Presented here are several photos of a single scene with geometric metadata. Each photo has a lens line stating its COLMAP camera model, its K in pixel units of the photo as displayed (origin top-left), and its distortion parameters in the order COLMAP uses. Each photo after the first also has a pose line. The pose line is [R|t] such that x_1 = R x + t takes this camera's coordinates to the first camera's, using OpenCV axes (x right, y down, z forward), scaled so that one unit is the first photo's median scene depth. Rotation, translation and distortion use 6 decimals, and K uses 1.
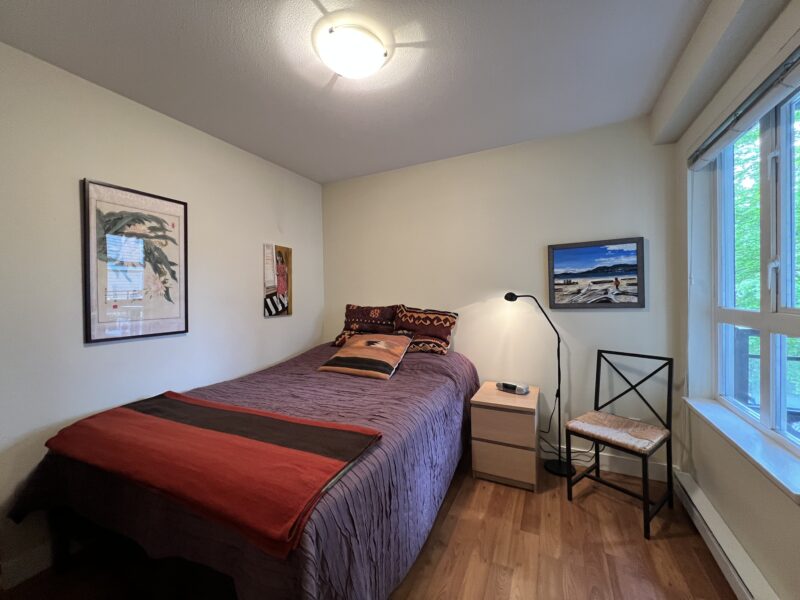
lens RADIAL K [[319.3, 0, 399.9], [0, 319.3, 297.1], [0, 0, 1]] dist [-0.003001, 0.000032]
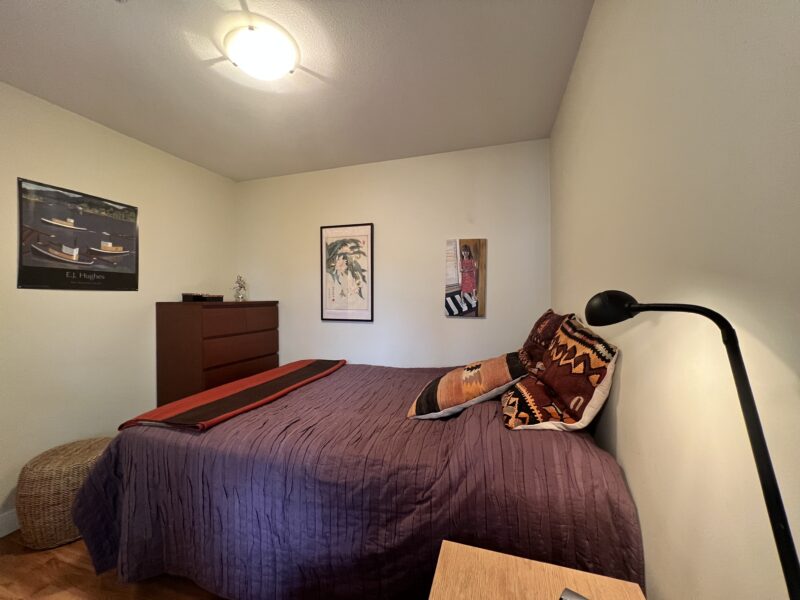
lens RADIAL K [[319.3, 0, 396.9], [0, 319.3, 296.8], [0, 0, 1]] dist [-0.003001, 0.000032]
pose [[0.150797, 0.017147, -0.988416, 0.658644], [-0.010992, 0.999817, 0.015668, -0.013787], [0.988504, 0.008502, 0.150958, 0.910746]]
